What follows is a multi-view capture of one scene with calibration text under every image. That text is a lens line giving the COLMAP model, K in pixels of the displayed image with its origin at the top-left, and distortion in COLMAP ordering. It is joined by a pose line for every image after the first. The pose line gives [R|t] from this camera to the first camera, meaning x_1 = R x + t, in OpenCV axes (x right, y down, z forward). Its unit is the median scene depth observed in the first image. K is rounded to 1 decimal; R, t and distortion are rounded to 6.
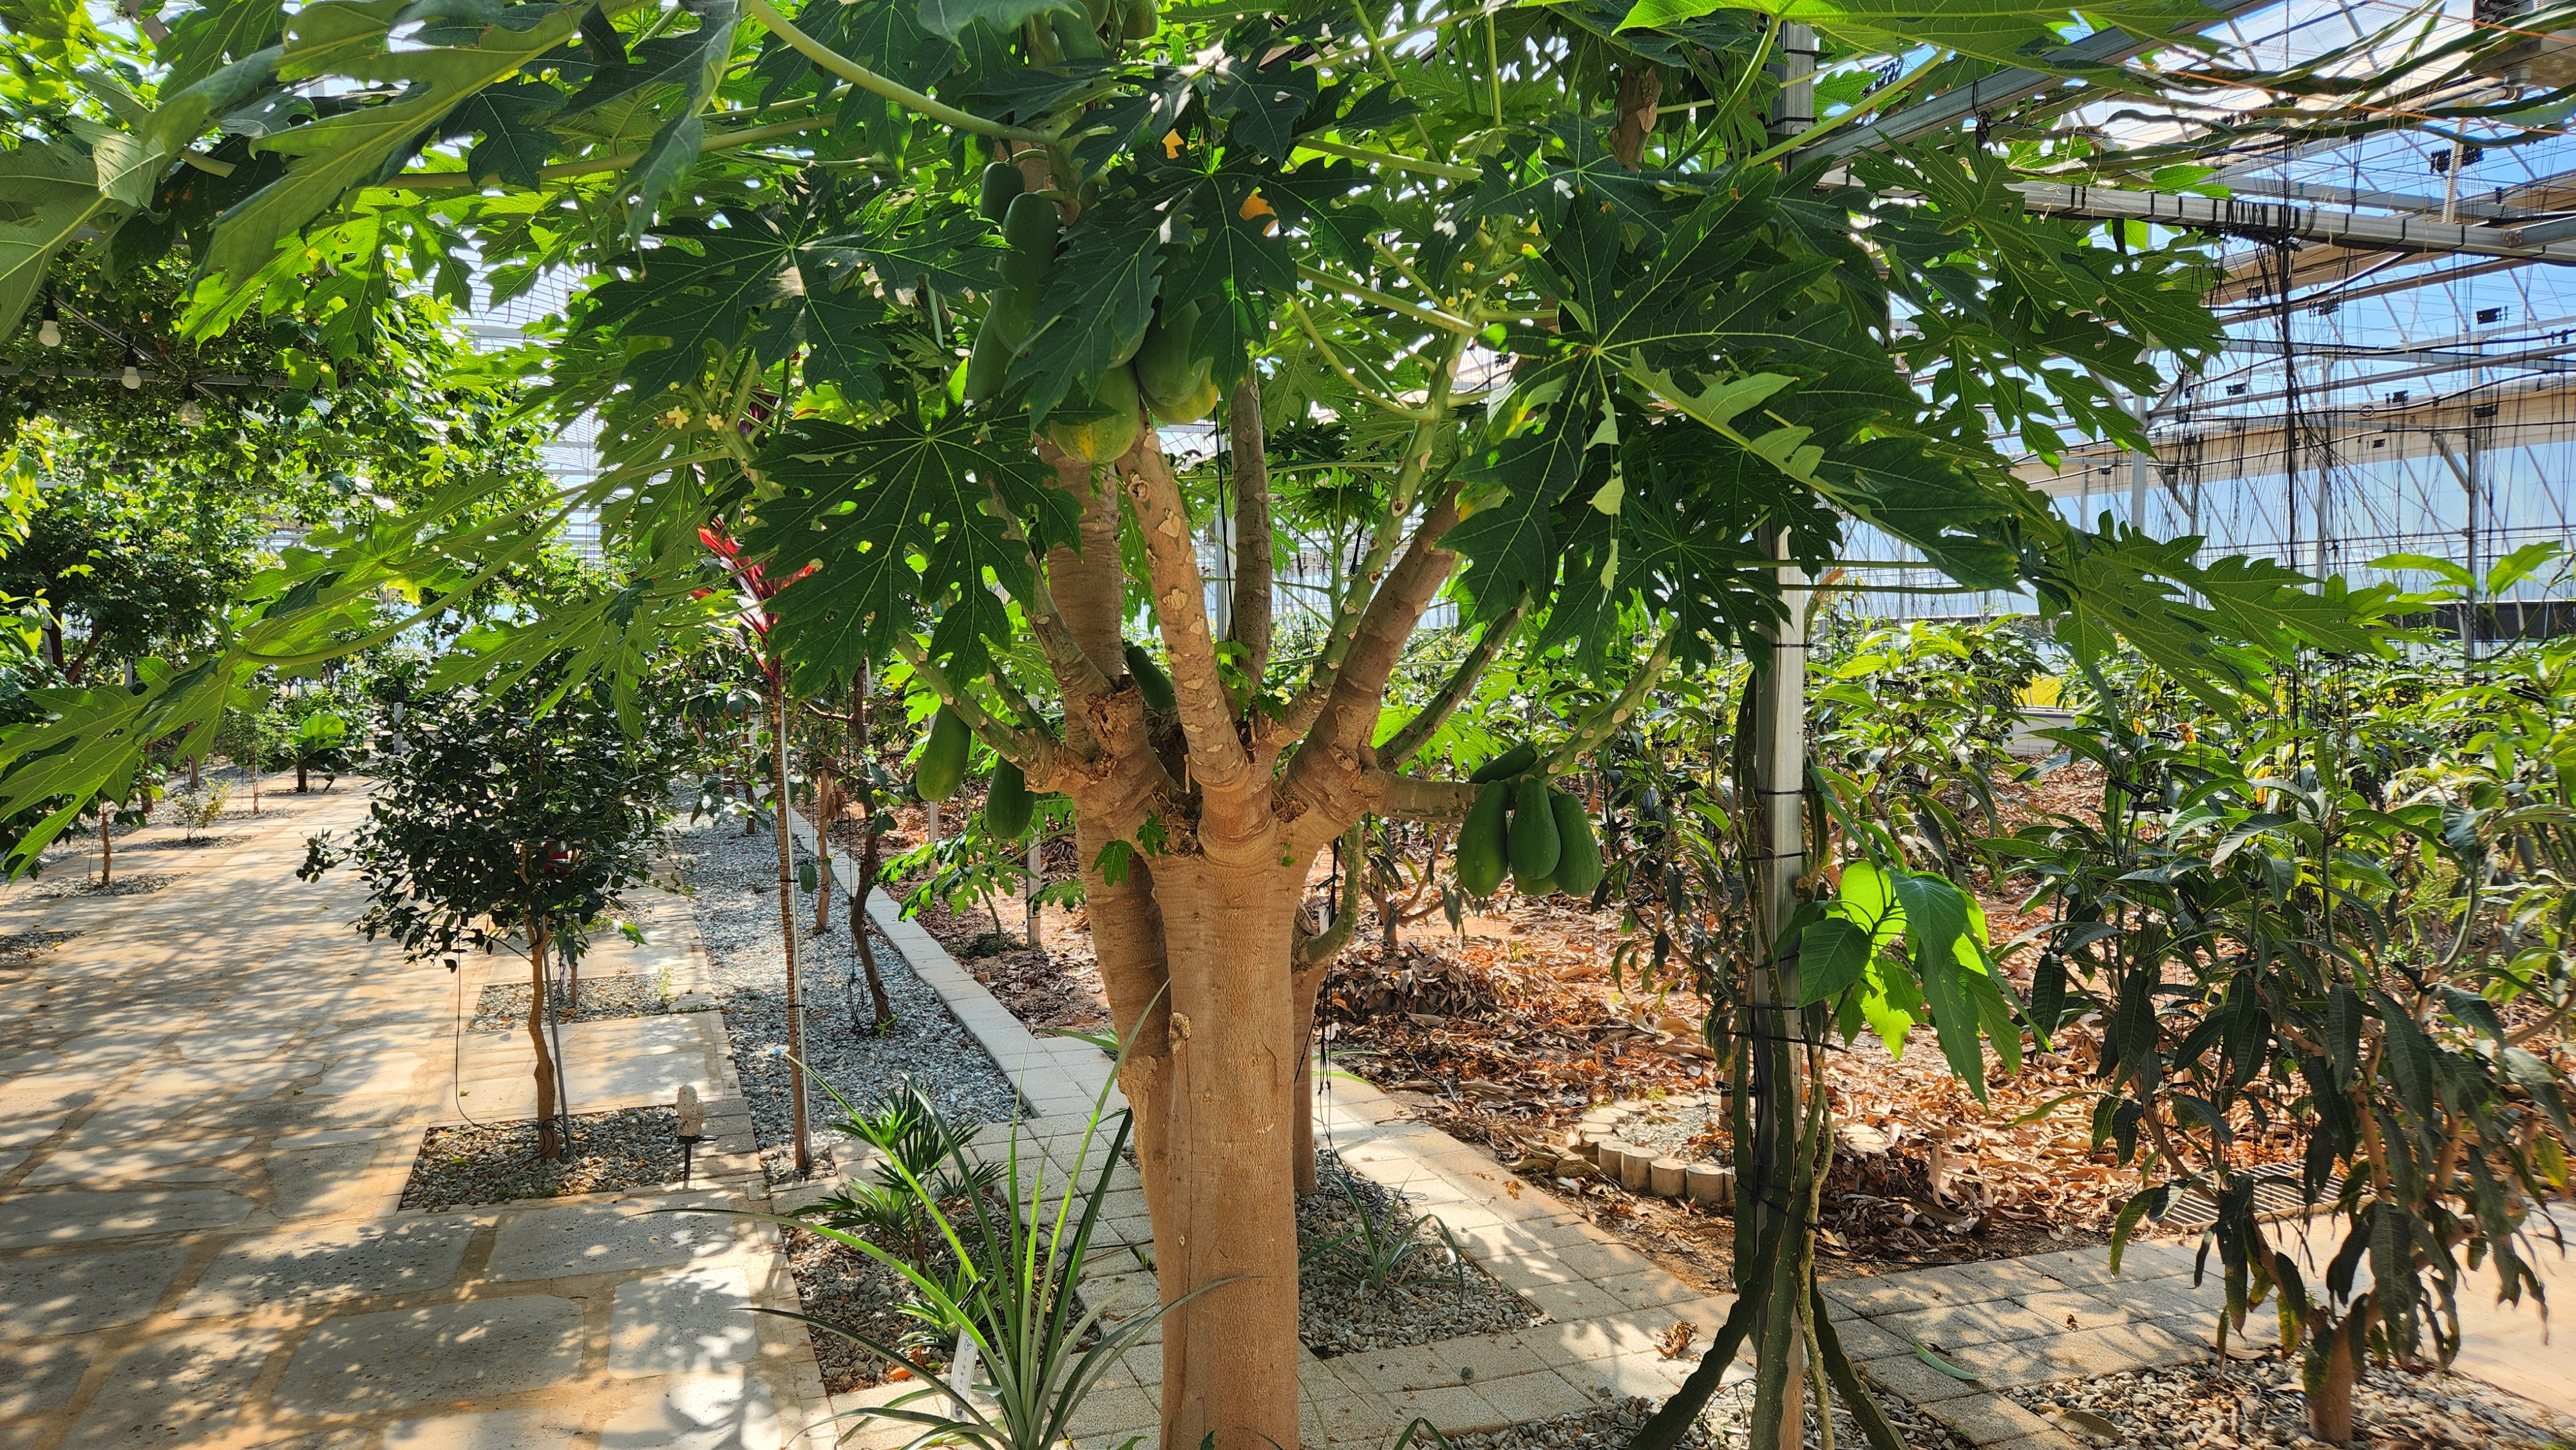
lens RADIAL K [[1724.1, 0, 1290.7], [0, 1724.1, 724.8], [0, 0, 1]] dist [0.034745, -0.025970]
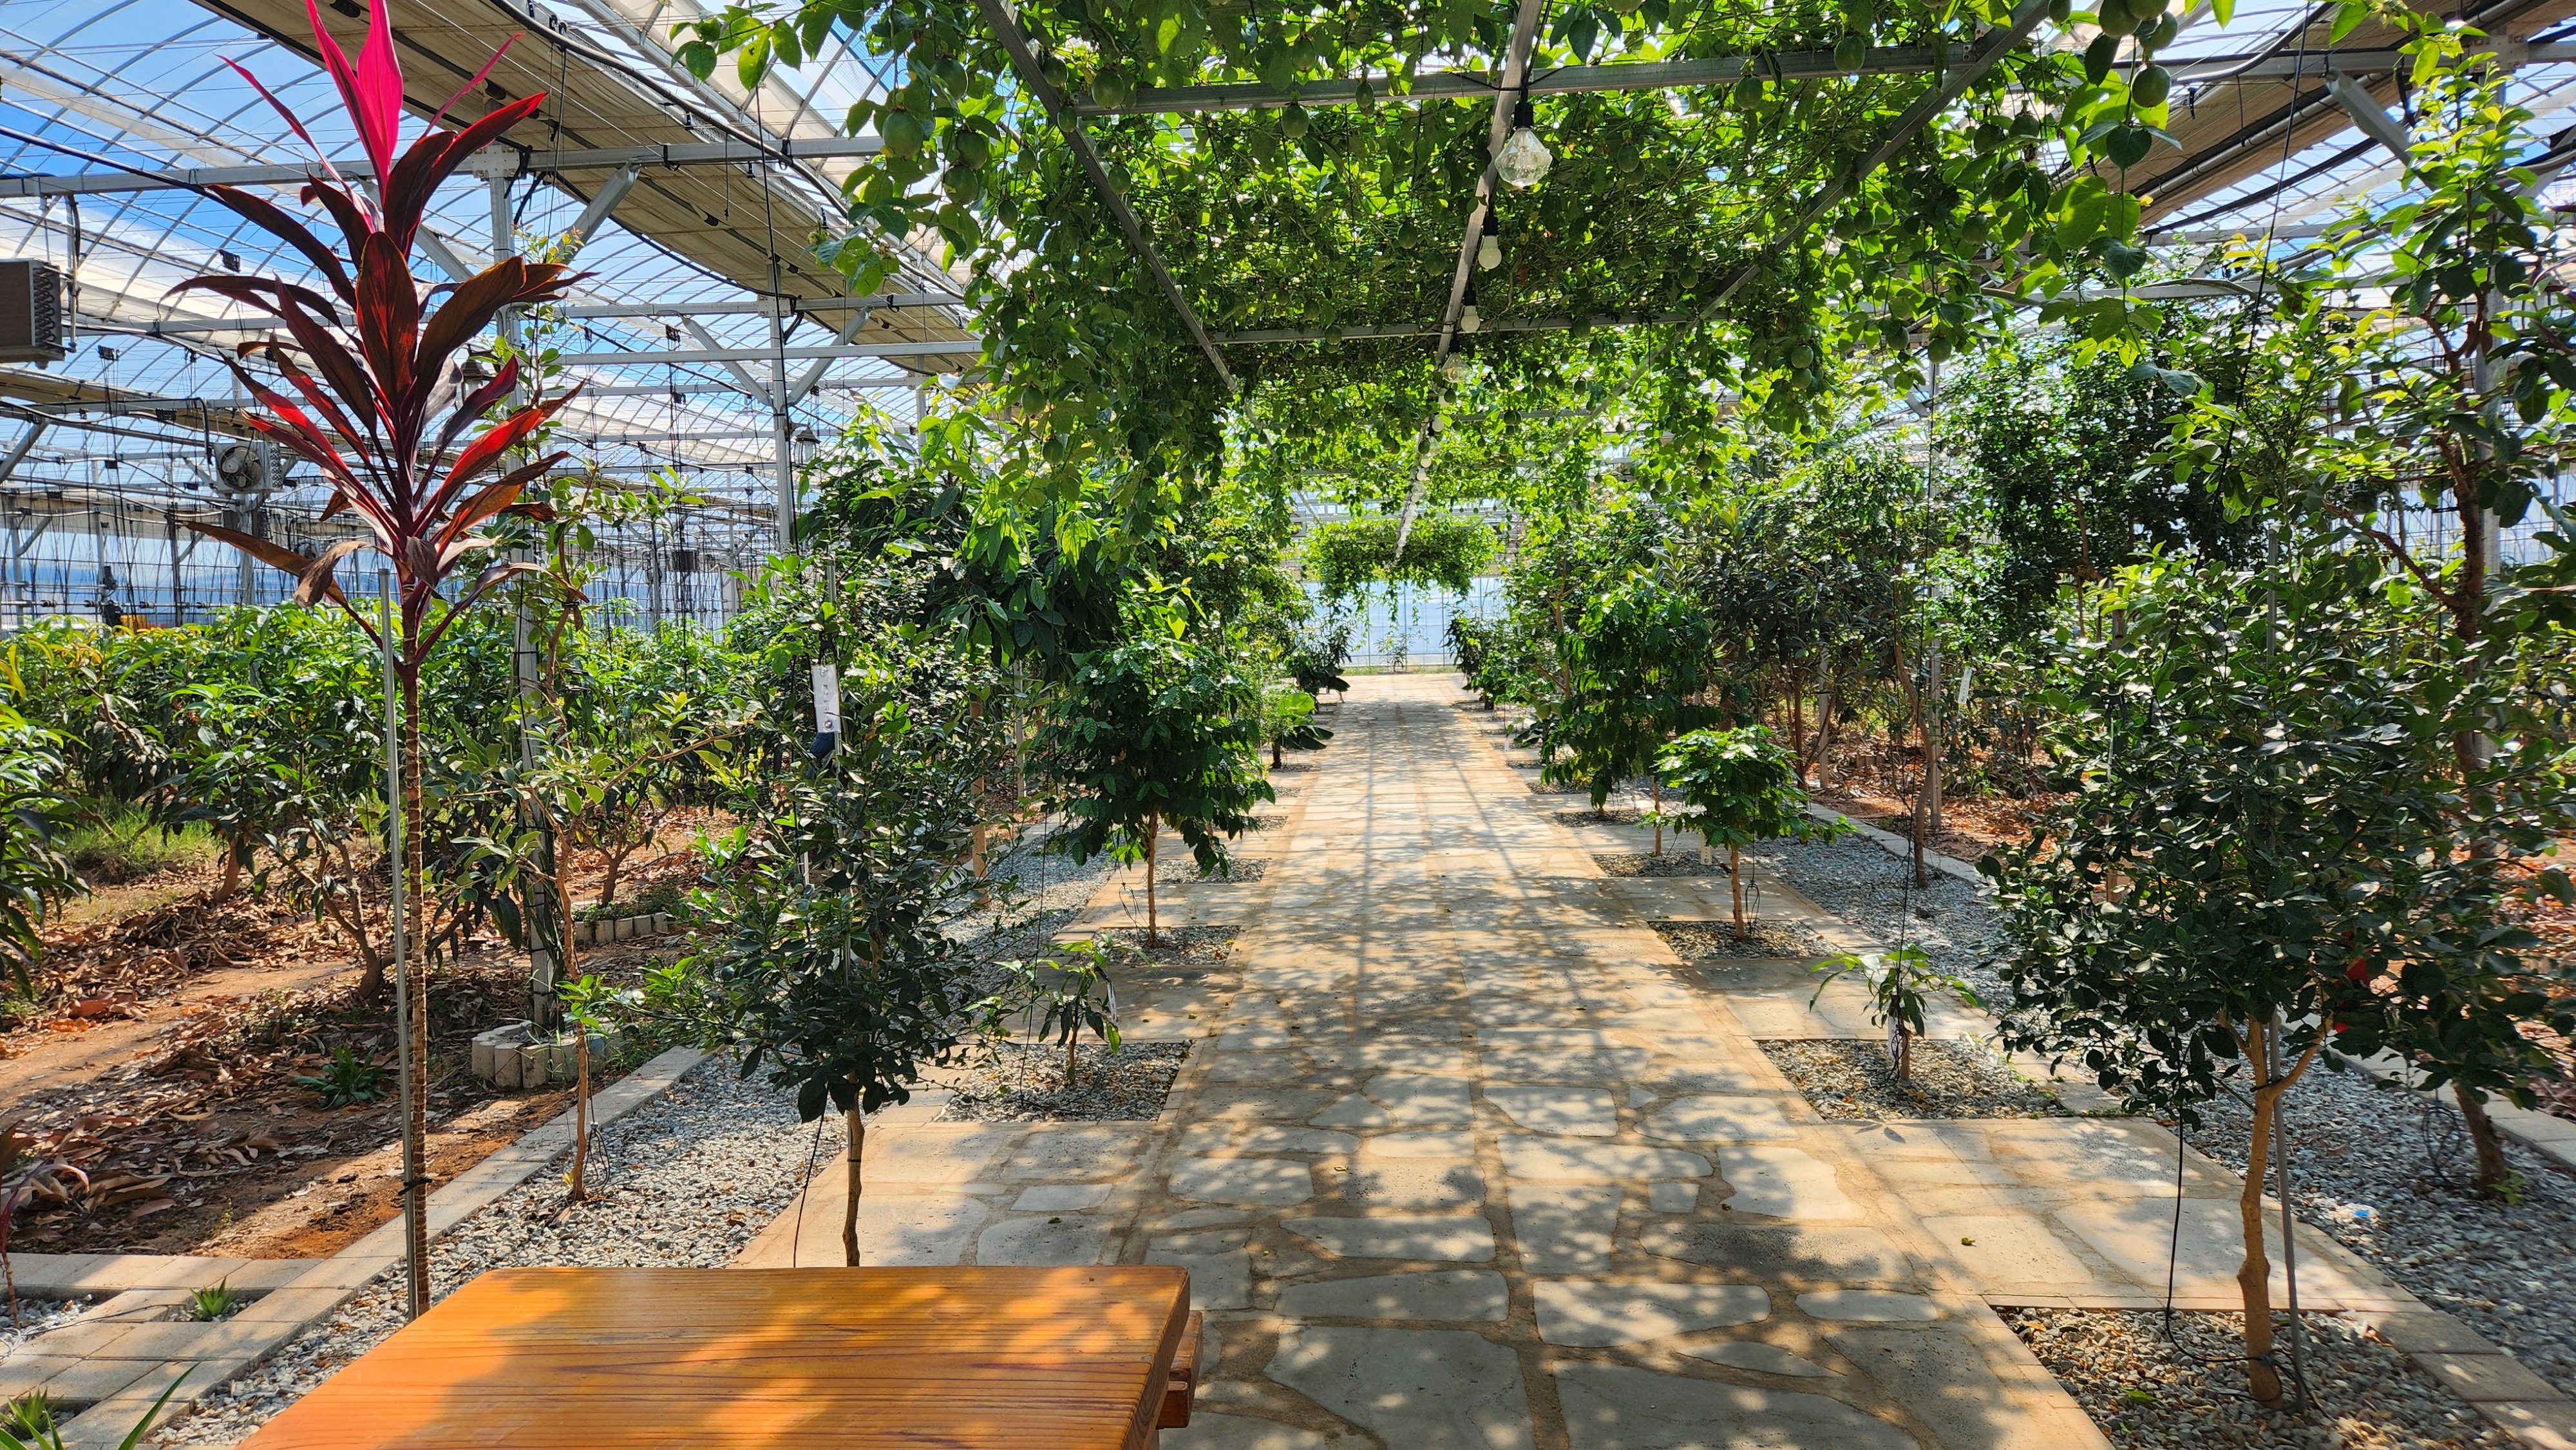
lens RADIAL K [[1724.1, 0, 1285.2], [0, 1724.1, 723.8], [0, 0, 1]] dist [0.034745, -0.025970]
pose [[0.908128, 0.003480, -0.418679, -0.395491], [0.004704, 0.999818, 0.018512, -0.019761], [0.418667, -0.018781, 0.907945, 0.198088]]
